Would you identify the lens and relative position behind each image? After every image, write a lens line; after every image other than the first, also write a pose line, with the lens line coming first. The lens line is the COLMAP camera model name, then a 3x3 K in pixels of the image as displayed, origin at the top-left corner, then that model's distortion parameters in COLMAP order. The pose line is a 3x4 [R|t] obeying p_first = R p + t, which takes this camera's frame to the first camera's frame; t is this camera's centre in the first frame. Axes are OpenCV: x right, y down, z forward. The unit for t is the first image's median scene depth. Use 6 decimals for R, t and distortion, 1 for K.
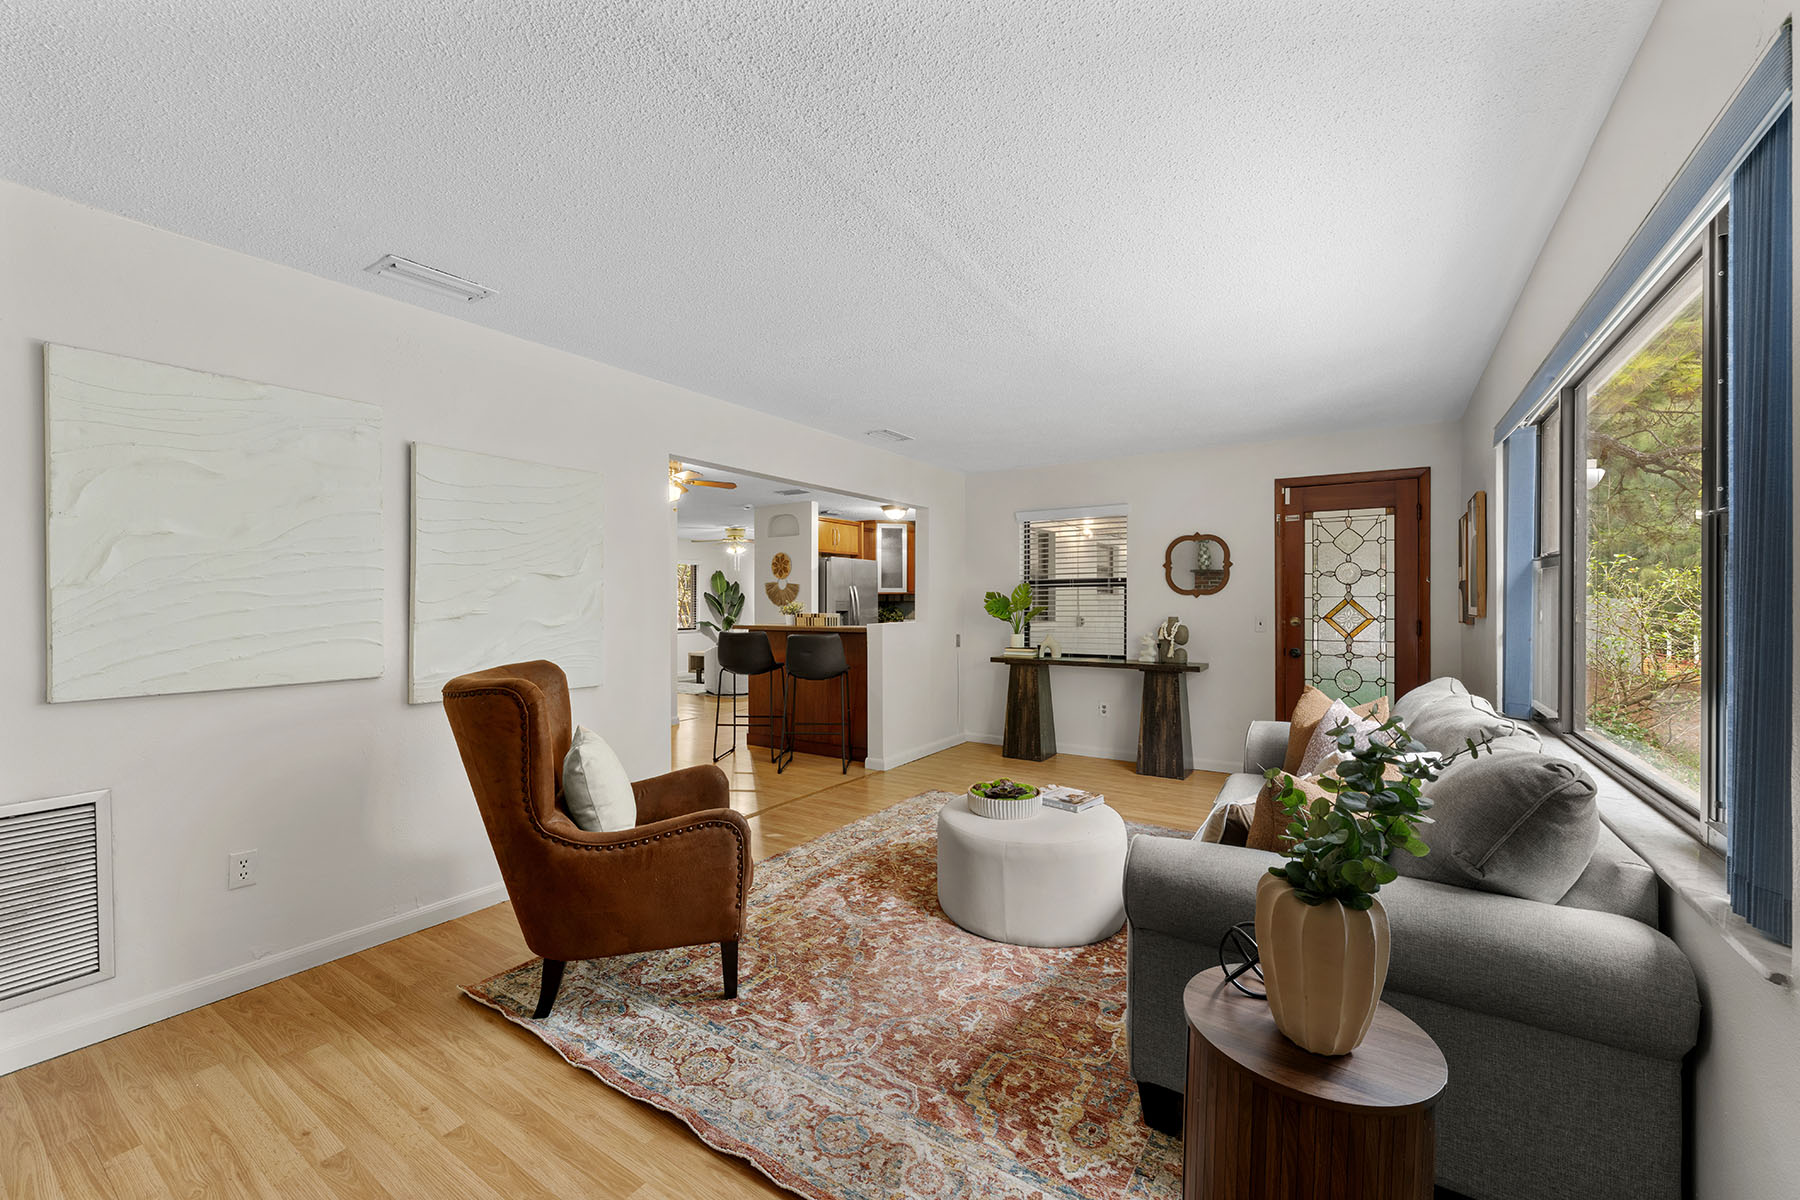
lens RADIAL K [[710.2, 0, 903.0], [0, 710.2, 604.2], [0, 0, 1]] dist [-0.001877, 0.000180]
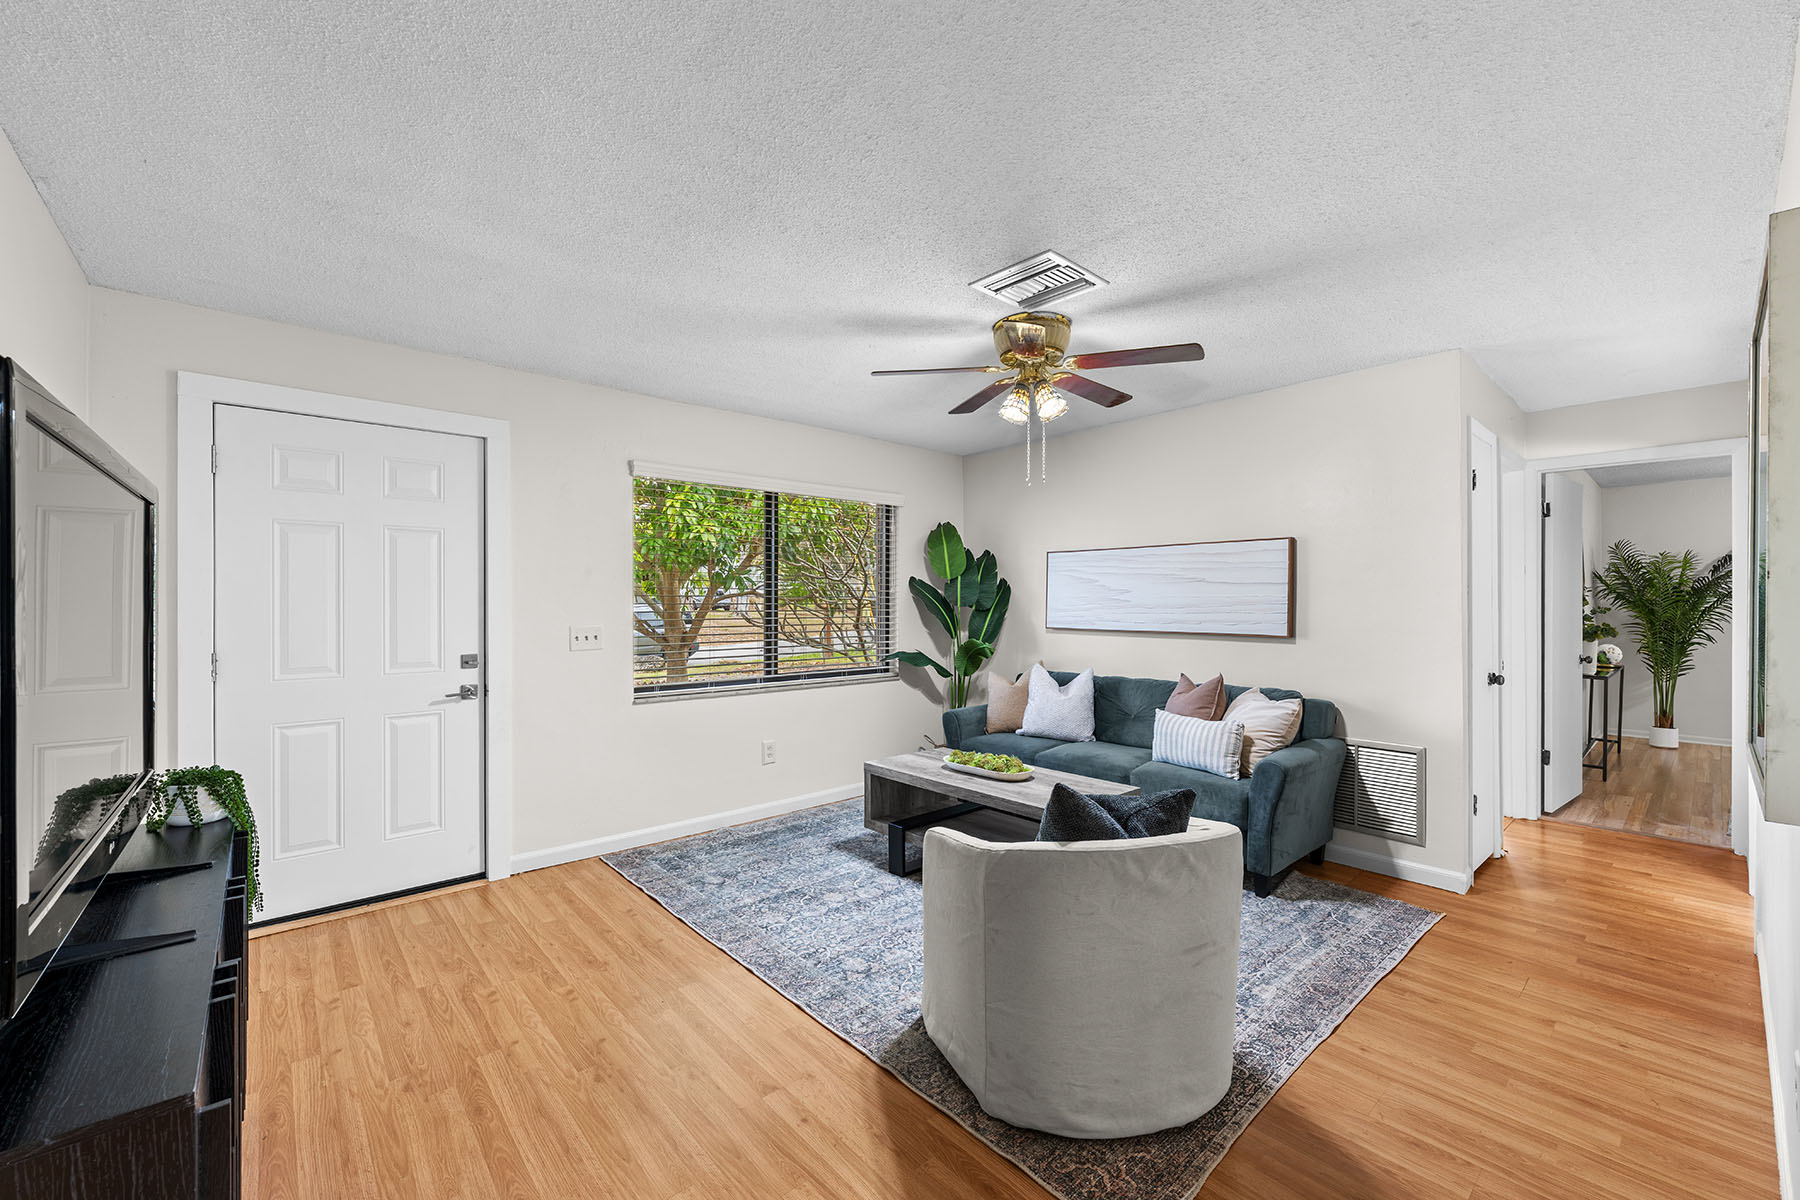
lens RADIAL K [[710.2, 0, 896.8], [0, 710.2, 605.4], [0, 0, 1]] dist [-0.001877, 0.000180]
pose [[0.964072, 0.007604, -0.265533, -0.184743], [-0.007837, 0.999969, 0.000181, -0.000693], [0.265526, 0.001907, 0.964102, 0.627725]]
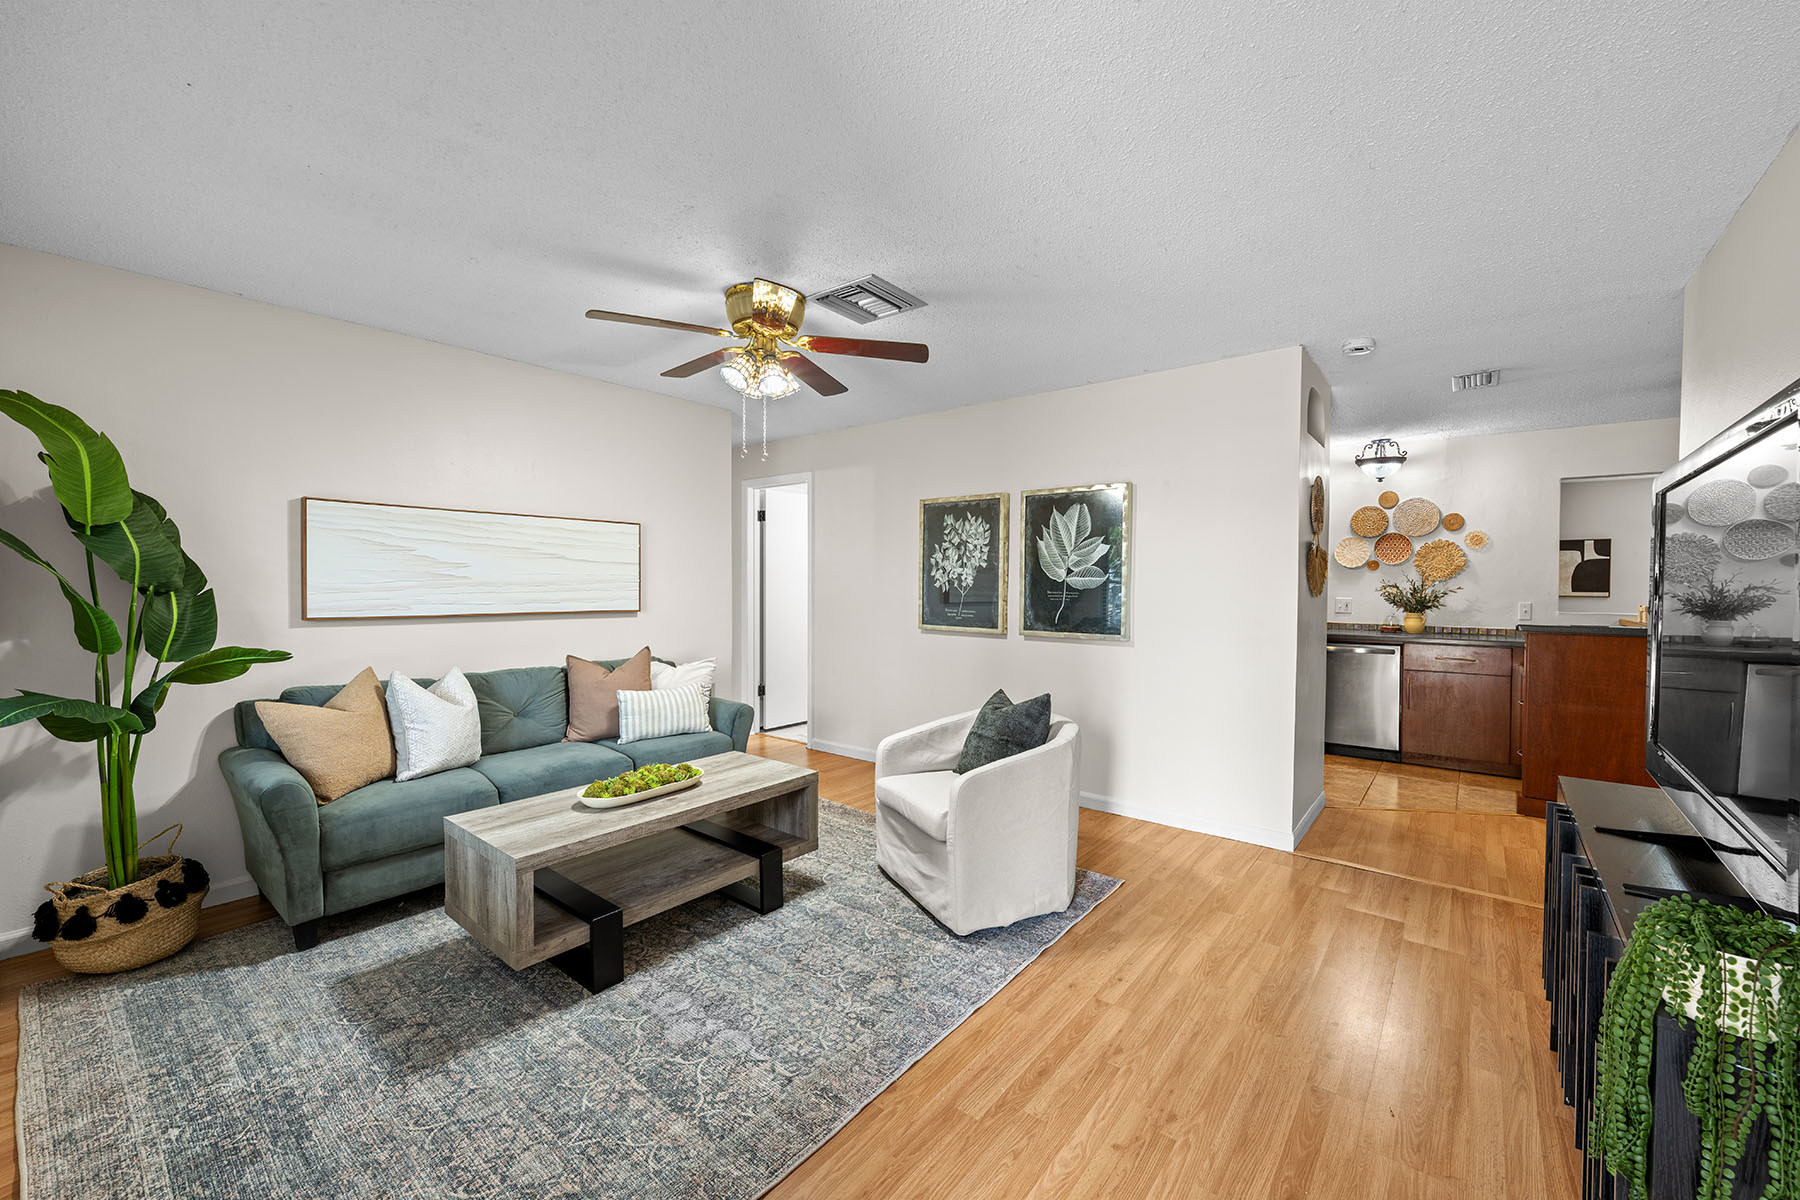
lens RADIAL K [[710.2, 0, 896.3], [0, 710.2, 596.2], [0, 0, 1]] dist [-0.001877, 0.000180]
pose [[0.112459, -0.013542, 0.993564, -0.427825], [-0.000895, 0.999905, 0.013730, -0.000382], [-0.993656, -0.002433, 0.112436, 0.796535]]
